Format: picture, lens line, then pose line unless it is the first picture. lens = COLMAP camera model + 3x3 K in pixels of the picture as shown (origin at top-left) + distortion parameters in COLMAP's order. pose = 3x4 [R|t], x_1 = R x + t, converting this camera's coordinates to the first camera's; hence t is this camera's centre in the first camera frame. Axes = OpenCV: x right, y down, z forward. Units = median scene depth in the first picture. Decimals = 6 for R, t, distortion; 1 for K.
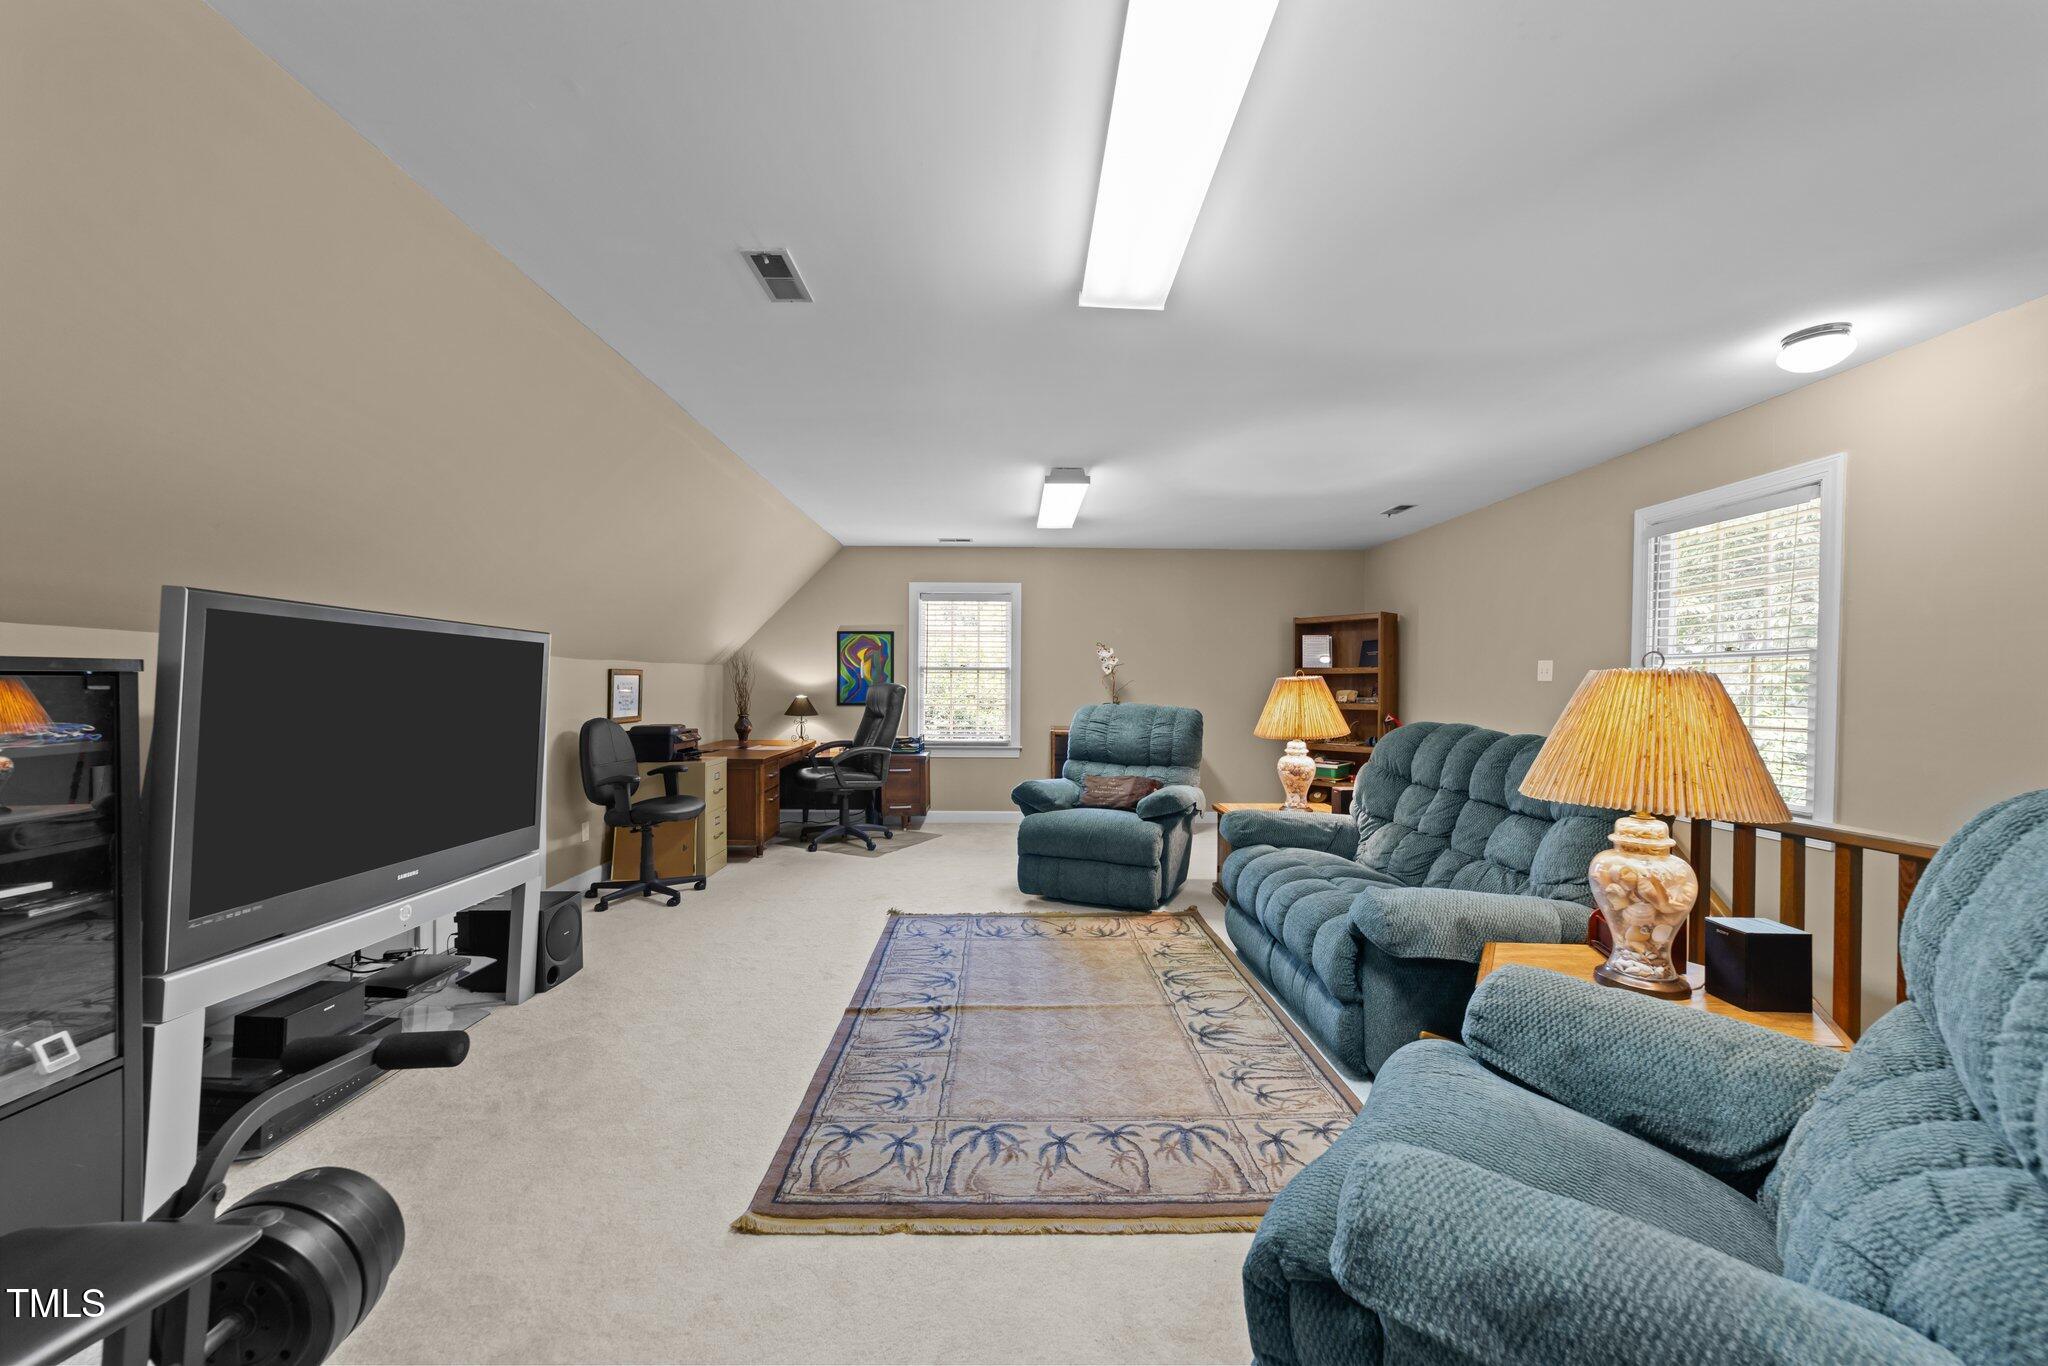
lens RADIAL K [[781.5, 0, 1037.0], [0, 781.5, 686.0], [0, 0, 1]] dist [-0.008013, 0.000615]
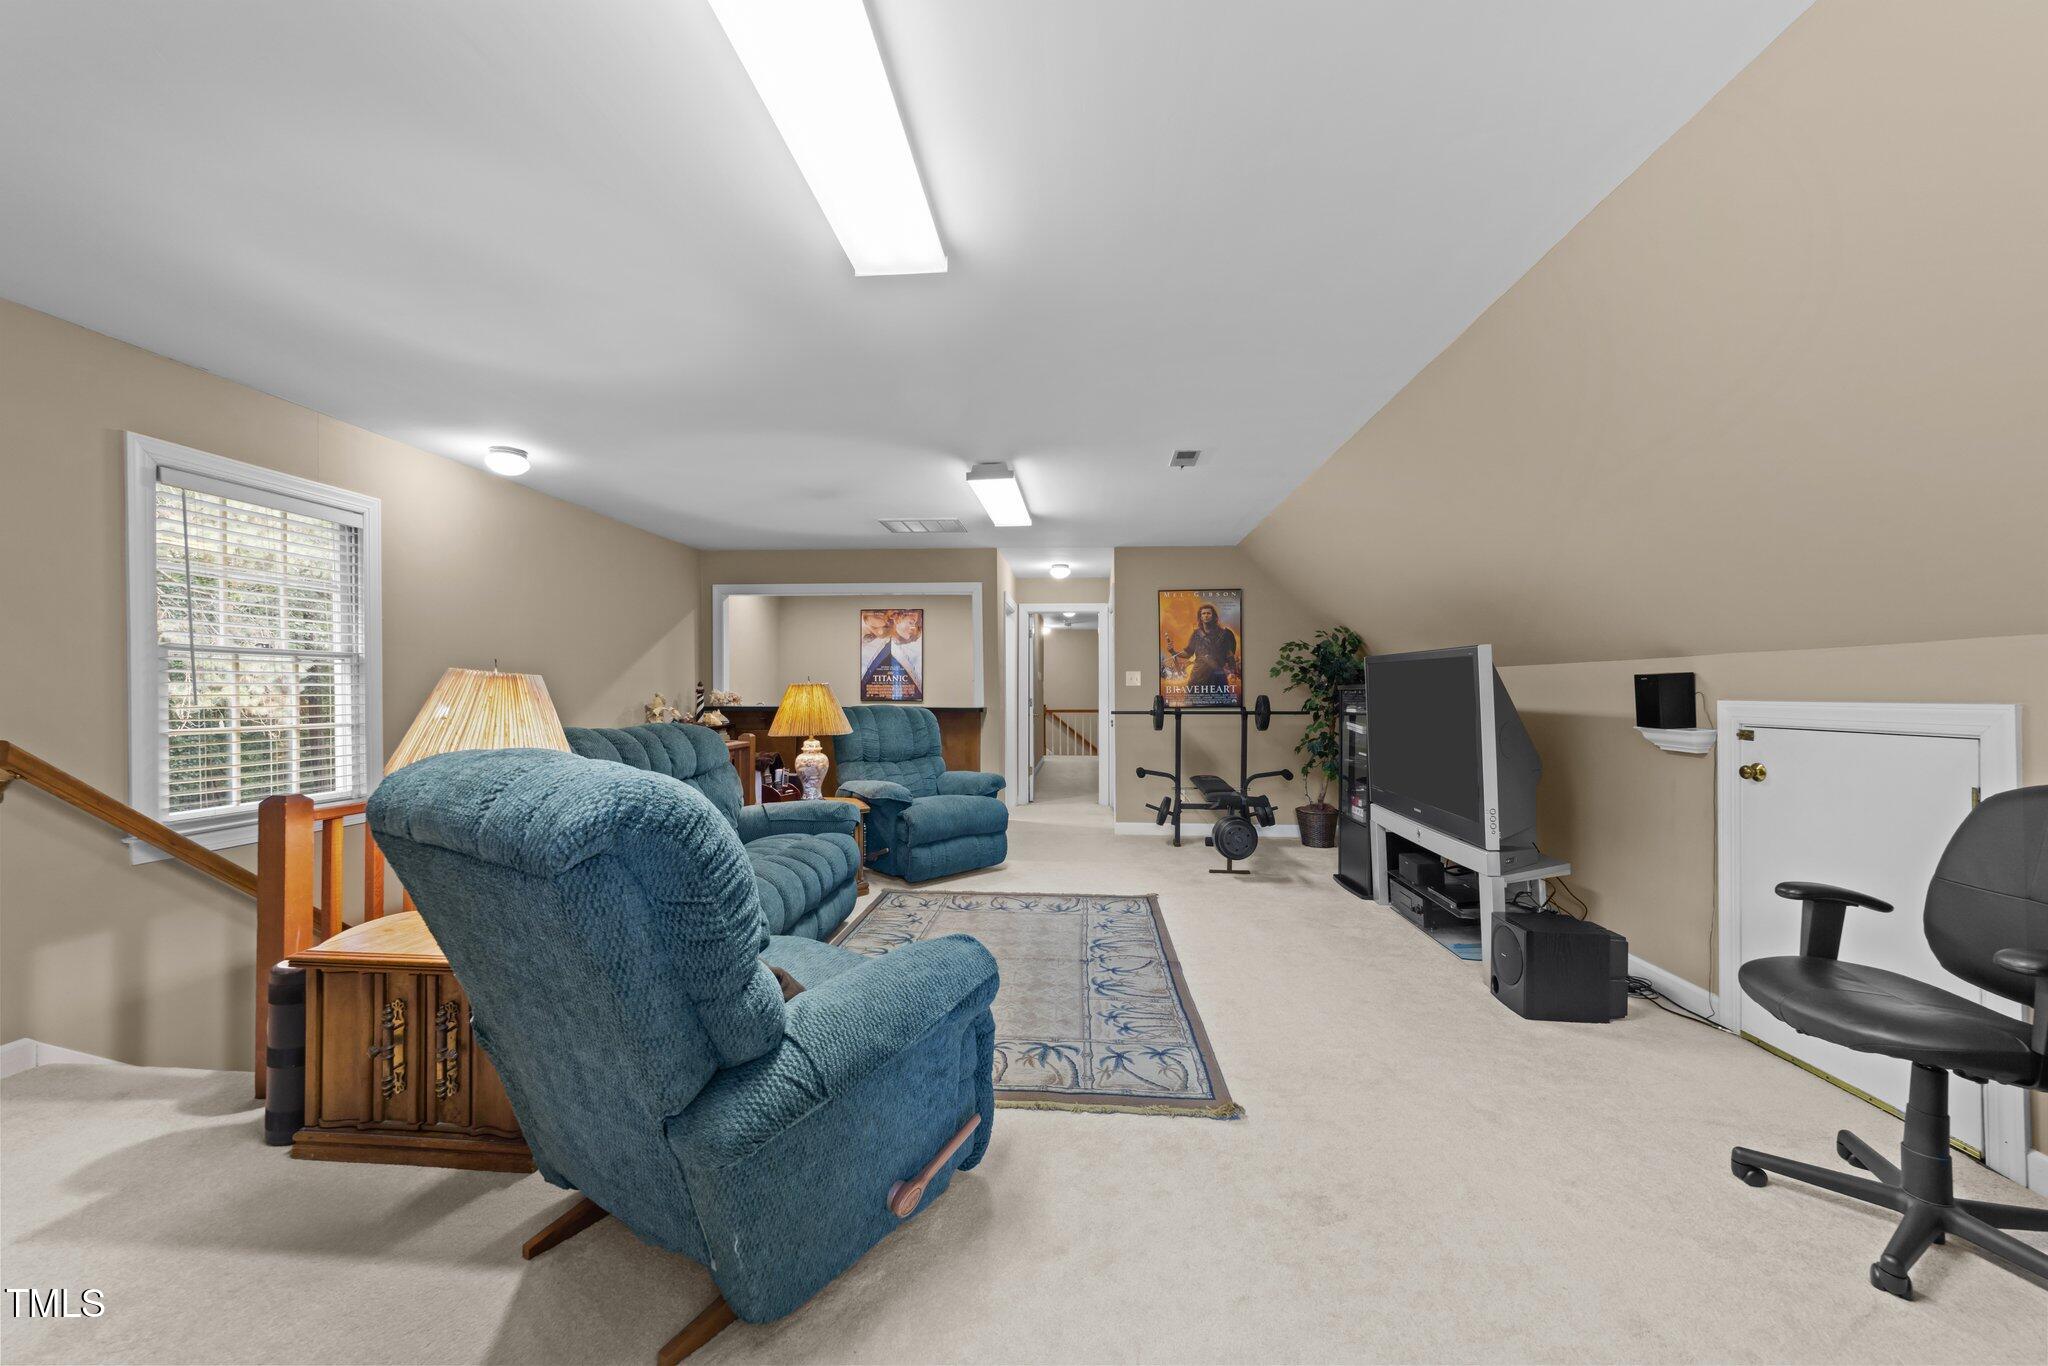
lens RADIAL K [[781.5, 0, 1007.9], [0, 781.5, 684.6], [0, 0, 1]] dist [-0.008013, 0.000615]
pose [[-0.991767, -0.005042, 0.127960, -0.127715], [-0.006167, 0.999946, -0.008393, 0.000444], [-0.127911, -0.009113, -0.991744, 2.135538]]
